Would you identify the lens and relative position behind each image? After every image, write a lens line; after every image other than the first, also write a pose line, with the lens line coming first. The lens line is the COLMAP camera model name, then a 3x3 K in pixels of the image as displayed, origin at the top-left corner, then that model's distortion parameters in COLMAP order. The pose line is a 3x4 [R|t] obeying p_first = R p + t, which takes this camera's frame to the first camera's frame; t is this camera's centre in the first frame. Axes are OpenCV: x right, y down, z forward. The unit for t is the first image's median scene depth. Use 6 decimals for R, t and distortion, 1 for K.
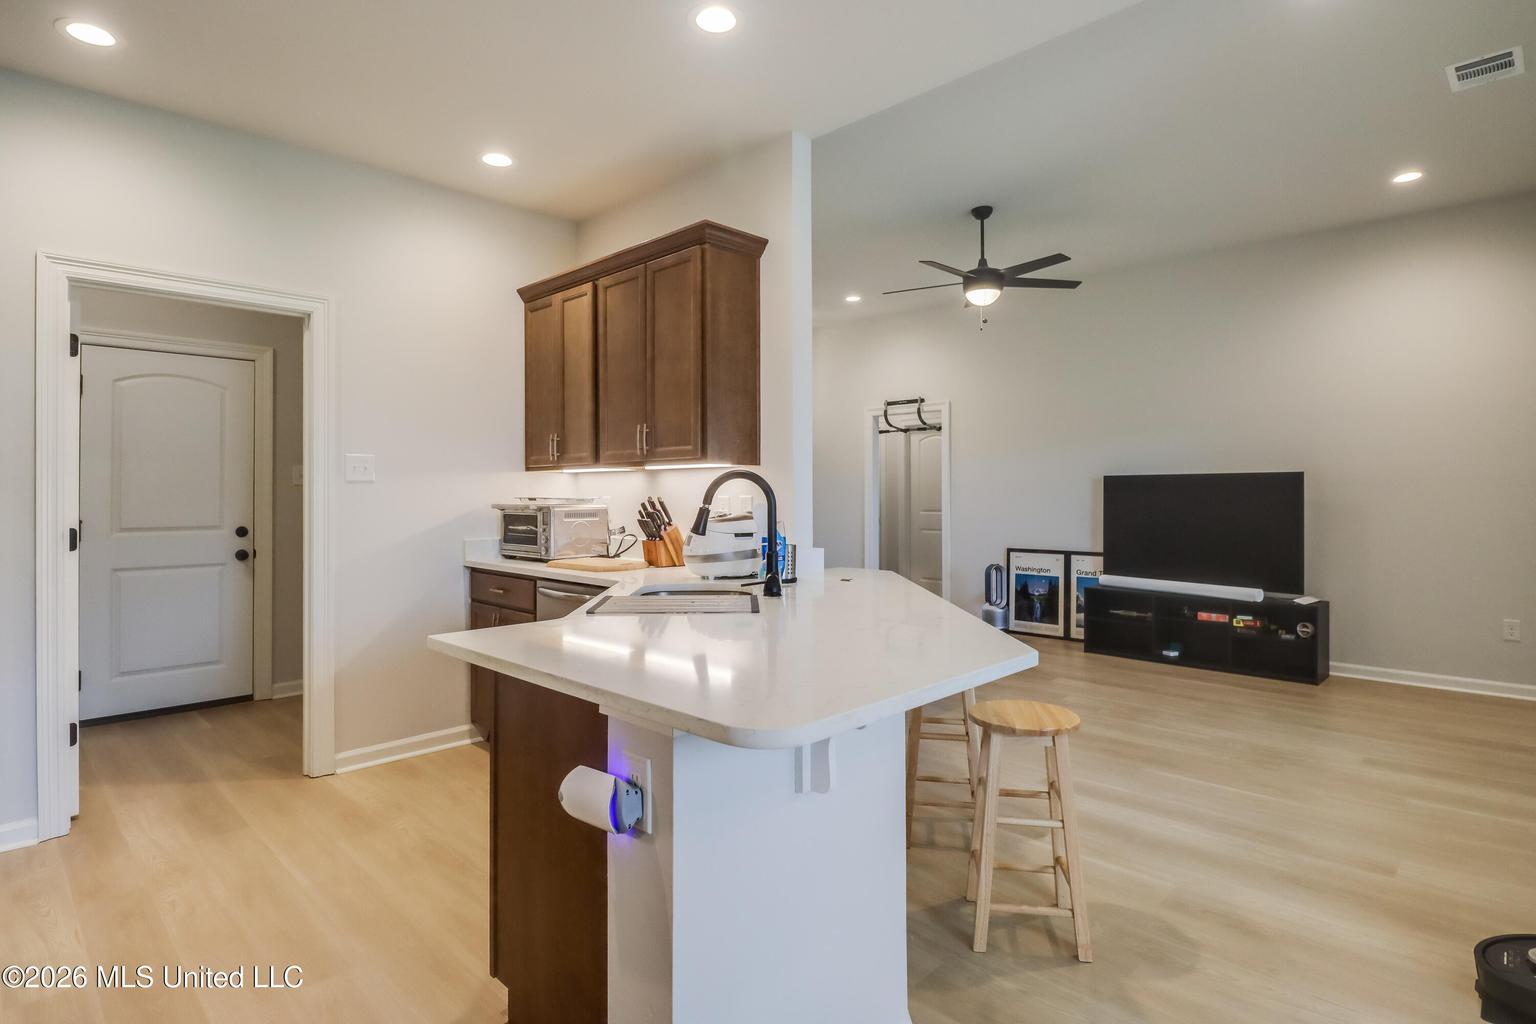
lens RADIAL K [[784.1, 0, 765.5], [0, 784.1, 493.2], [0, 0, 1]] dist [0.002601, -0.013085]
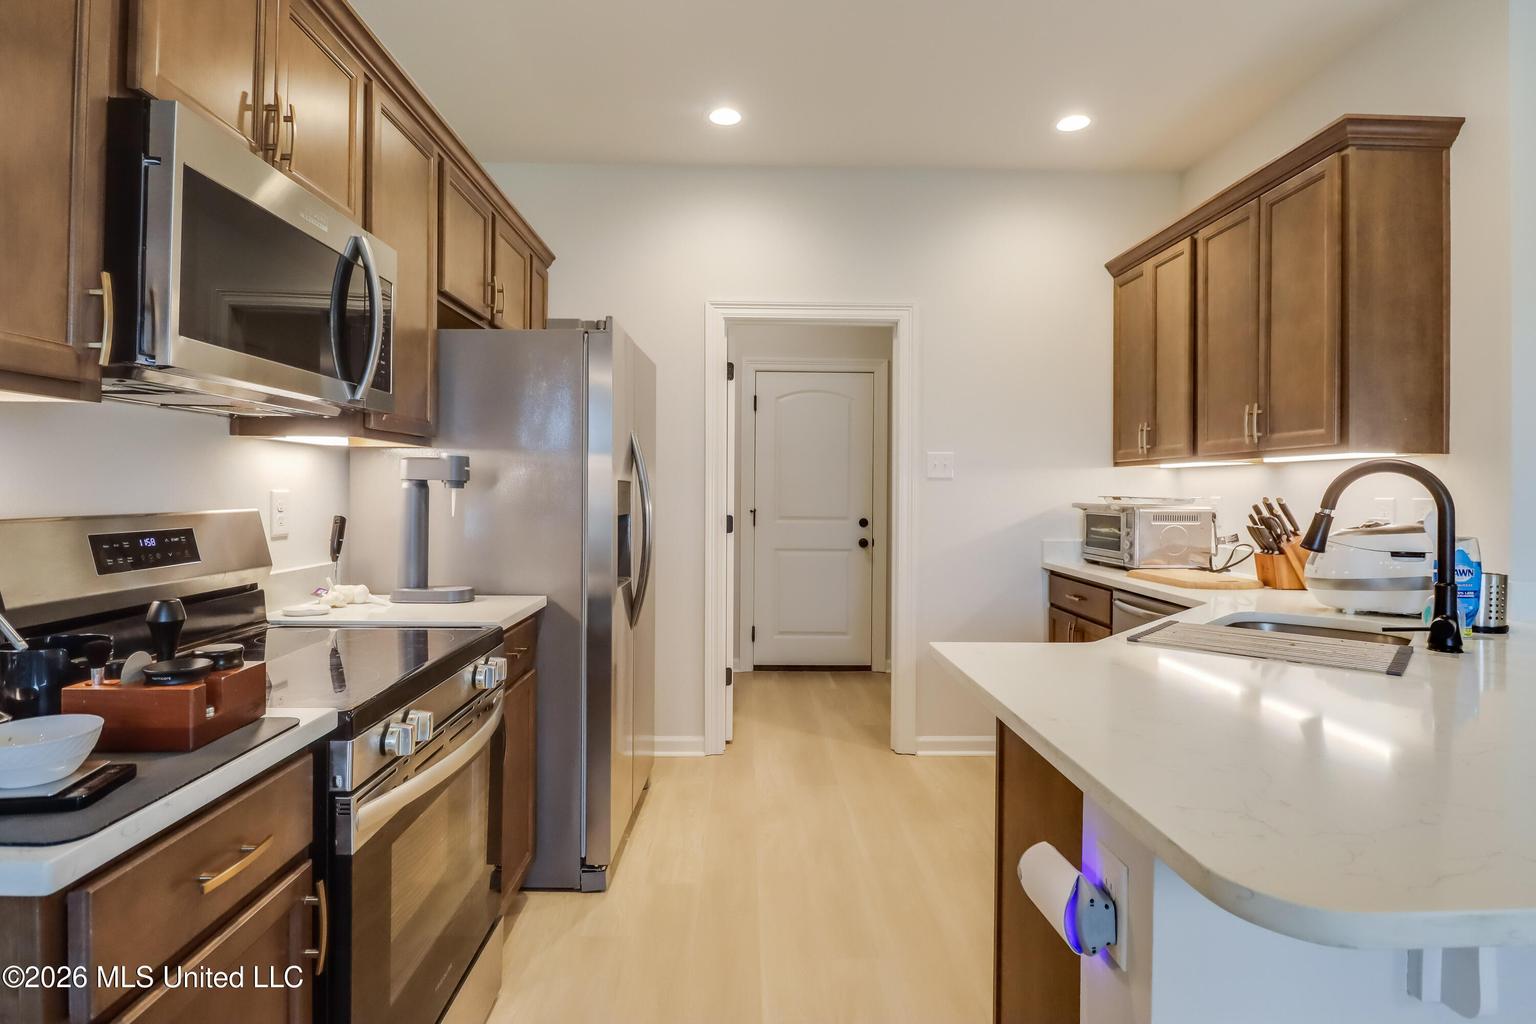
lens RADIAL K [[784.1, 0, 765.5], [0, 784.1, 493.2], [0, 0, 1]] dist [0.002601, -0.013085]
pose [[0.714697, 0.011487, -0.699340, 0.042364], [-0.010186, 0.999930, 0.006014, 0.000805], [0.699360, 0.002825, 0.714764, 0.103198]]
